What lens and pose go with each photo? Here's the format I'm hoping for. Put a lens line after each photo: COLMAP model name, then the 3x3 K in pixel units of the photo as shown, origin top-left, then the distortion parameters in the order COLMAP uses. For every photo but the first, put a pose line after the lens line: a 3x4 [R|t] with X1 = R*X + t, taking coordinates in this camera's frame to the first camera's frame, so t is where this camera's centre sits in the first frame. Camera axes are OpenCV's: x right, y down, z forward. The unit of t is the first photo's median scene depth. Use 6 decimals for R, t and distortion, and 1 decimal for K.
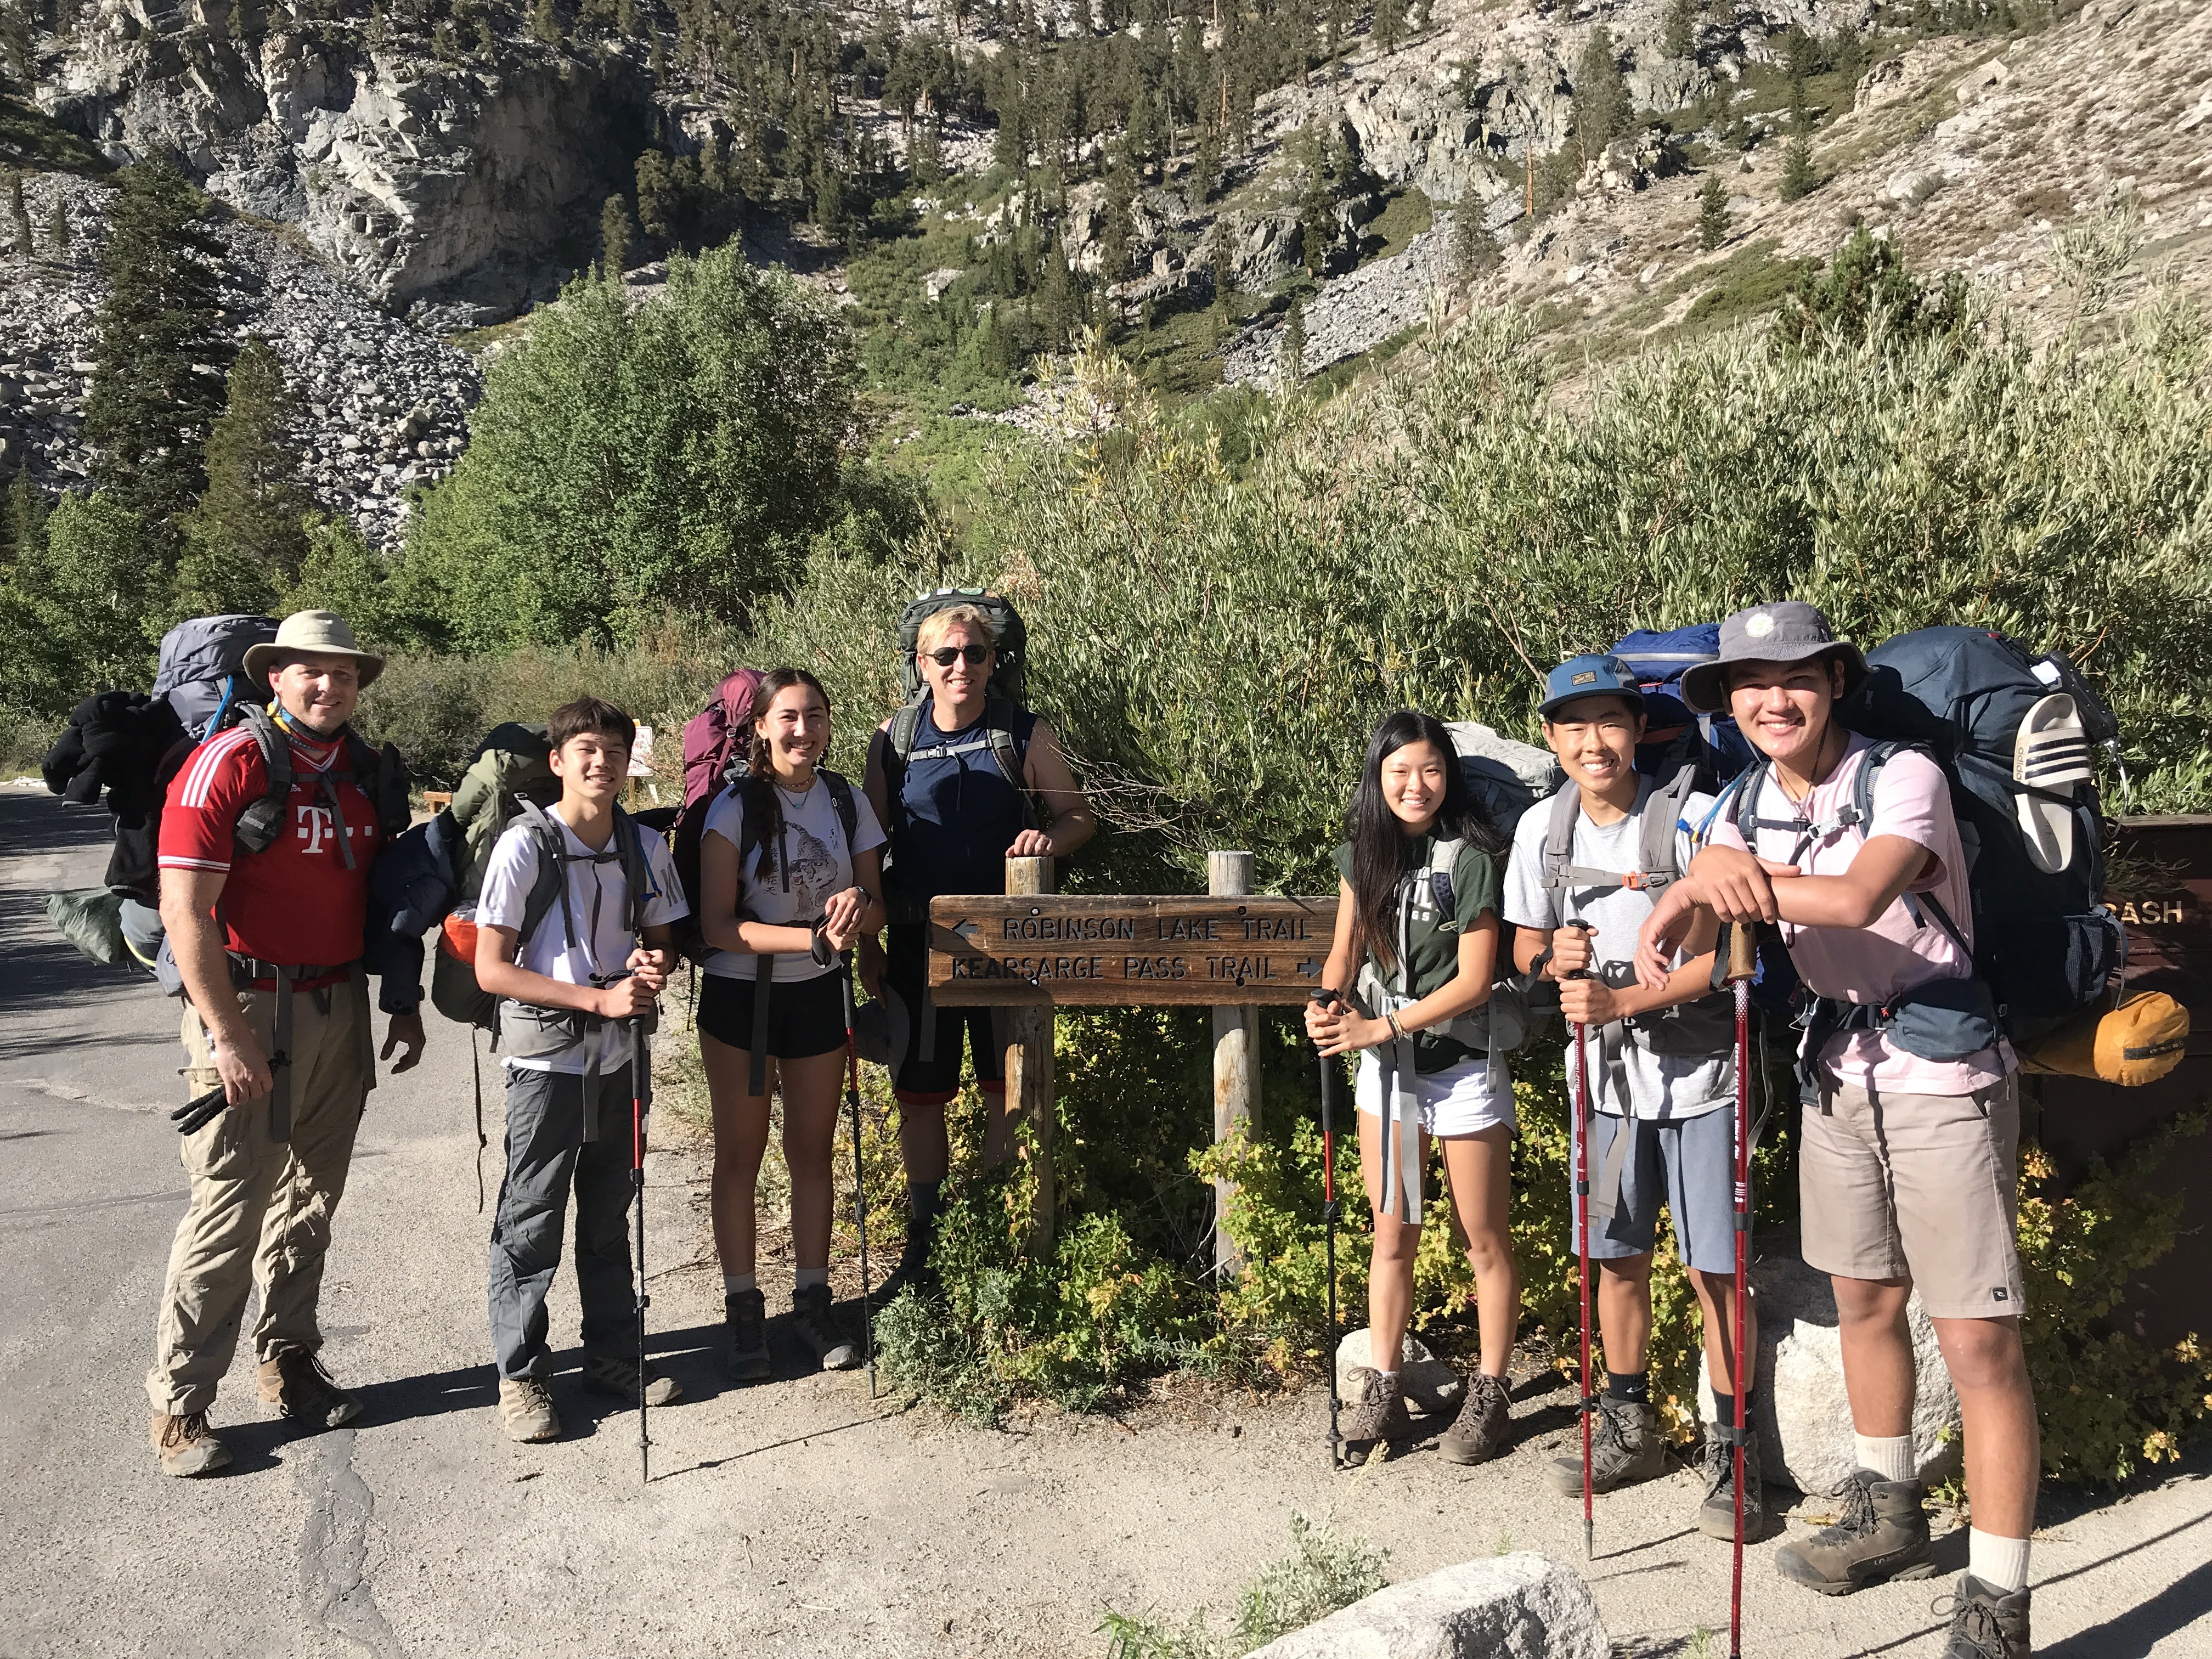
lens RADIAL K [[1823.6, 0, 946.2], [0, 1823.6, 550.5], [0, 0, 1]] dist [0.099435, -0.134574]
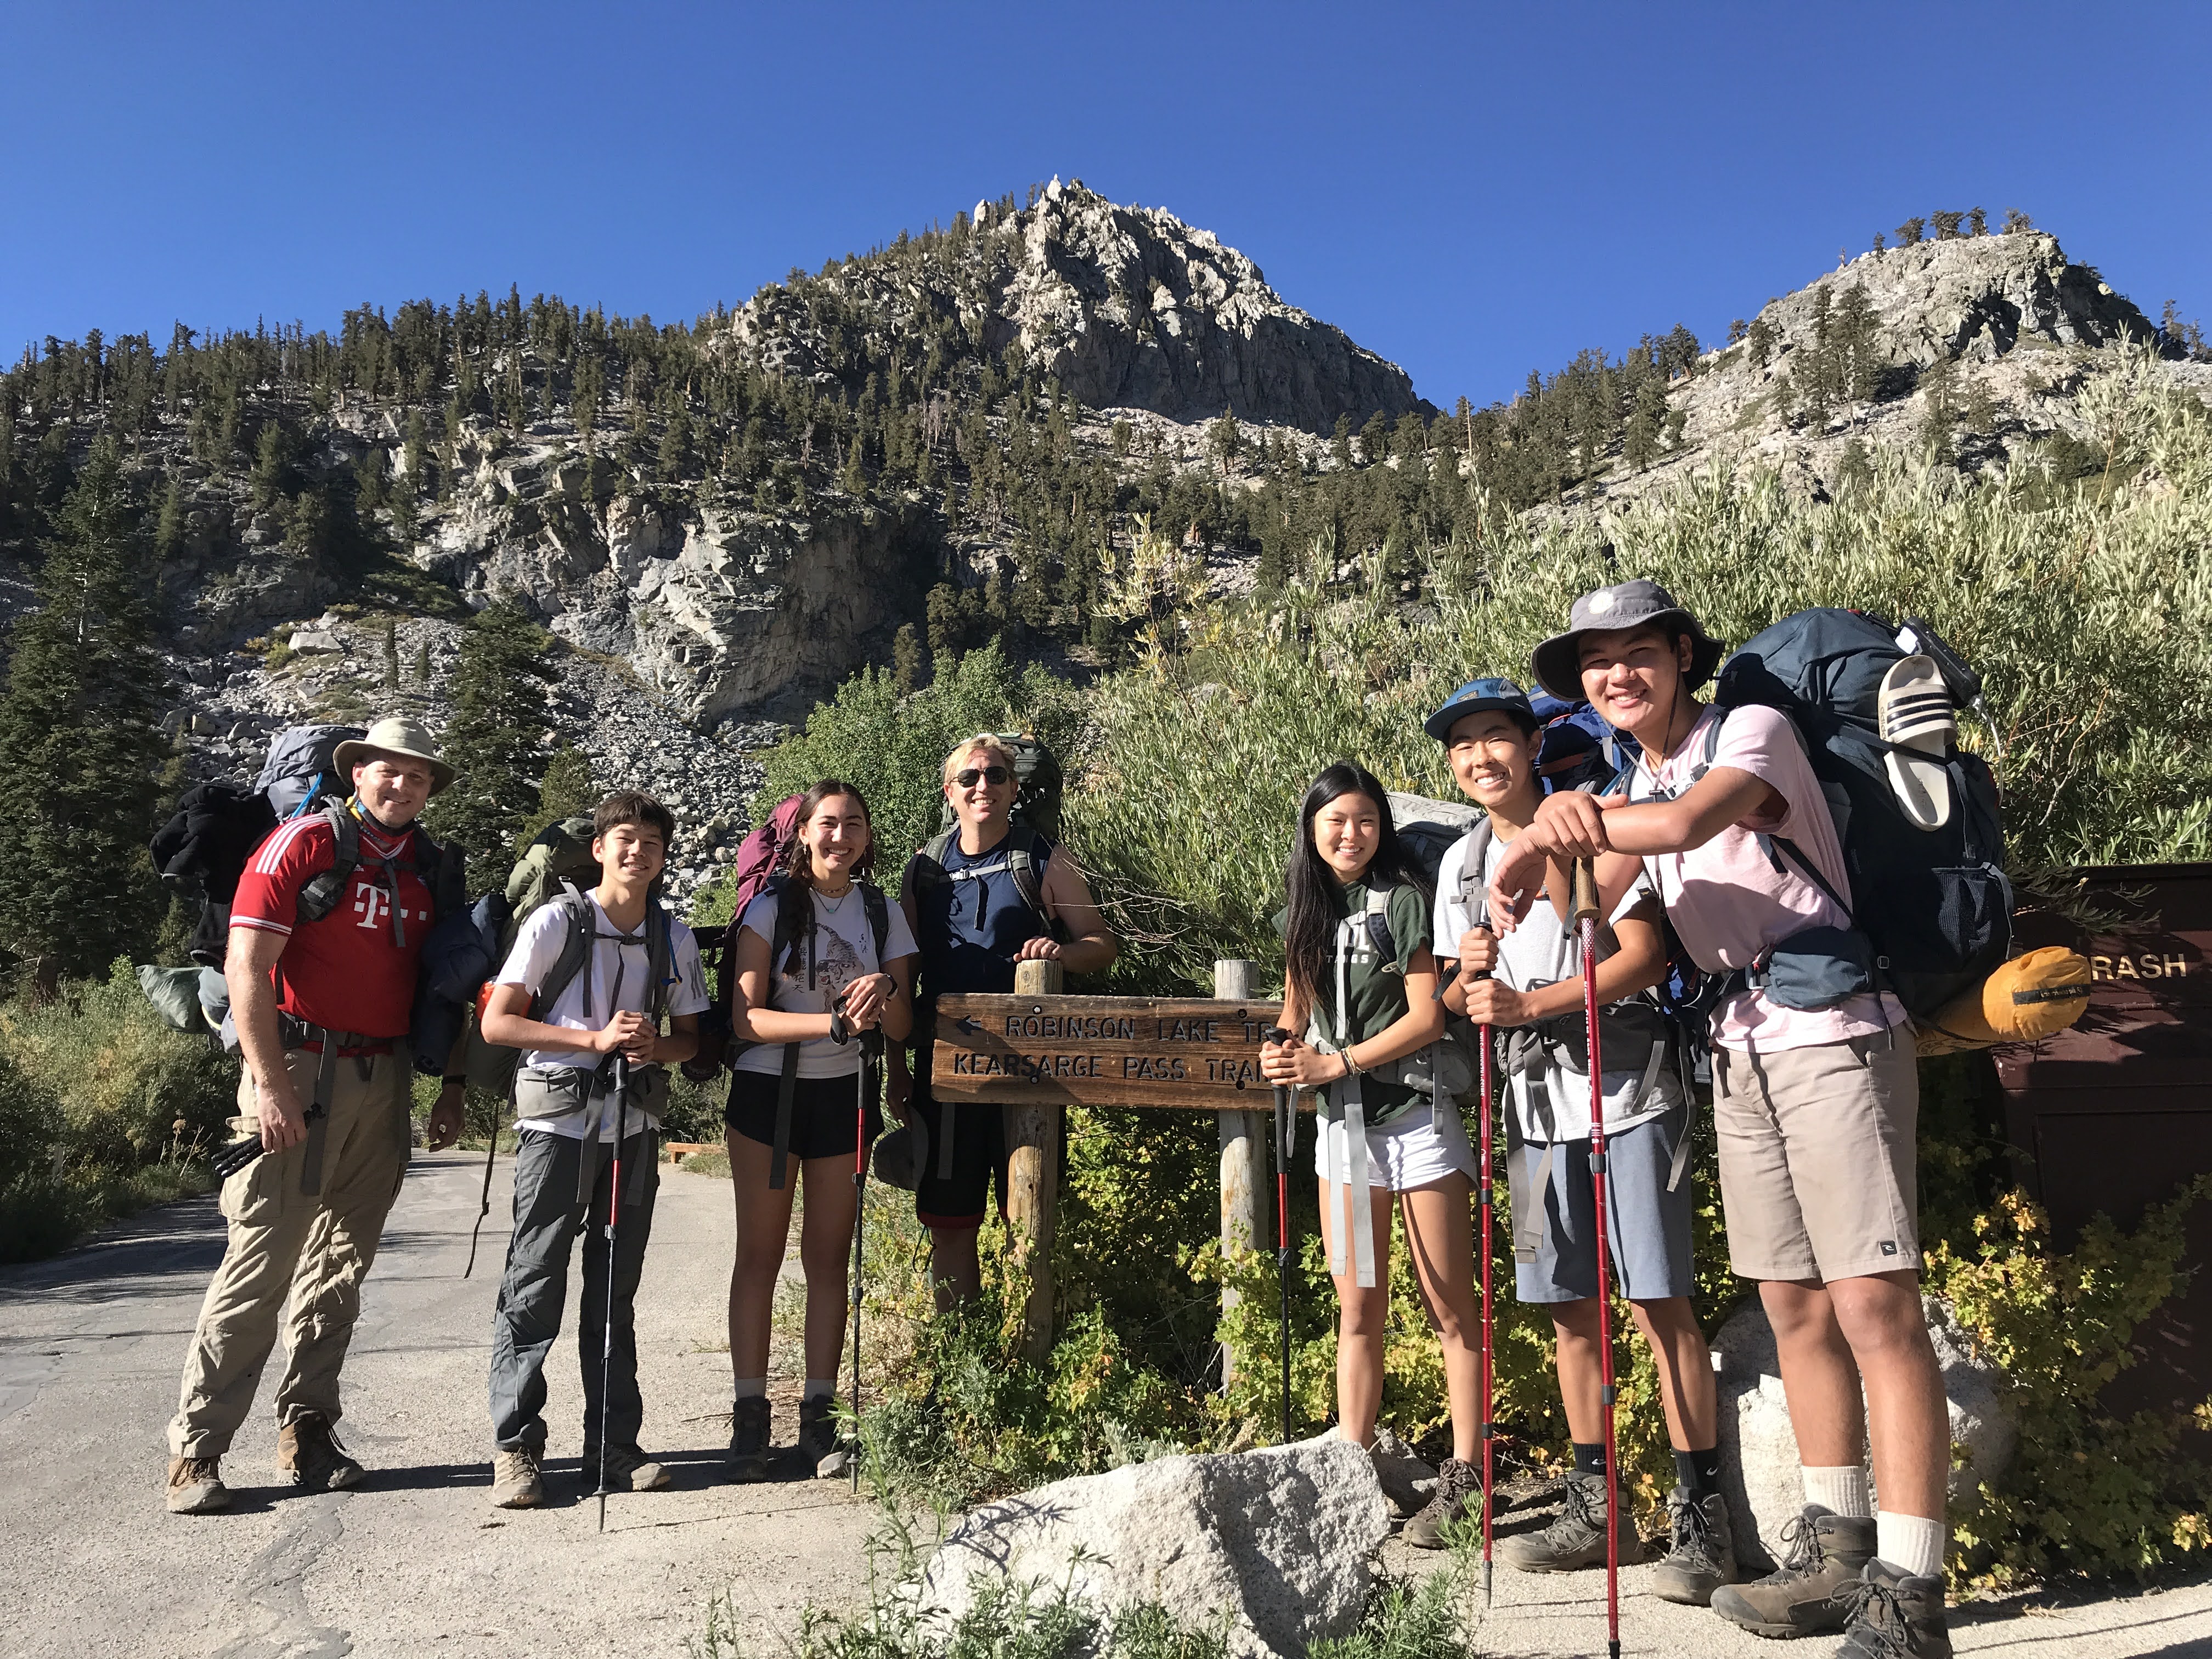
lens RADIAL K [[1780.1, 0, 1021.6], [0, 1780.1, 626.4], [0, 0, 1]] dist [0.102889, -0.143688]
pose [[0.989527, -0.021235, -0.142779, 0.182656], [-0.011156, 0.974912, -0.222313, 0.204705], [0.143918, 0.221577, 0.964464, -0.018578]]
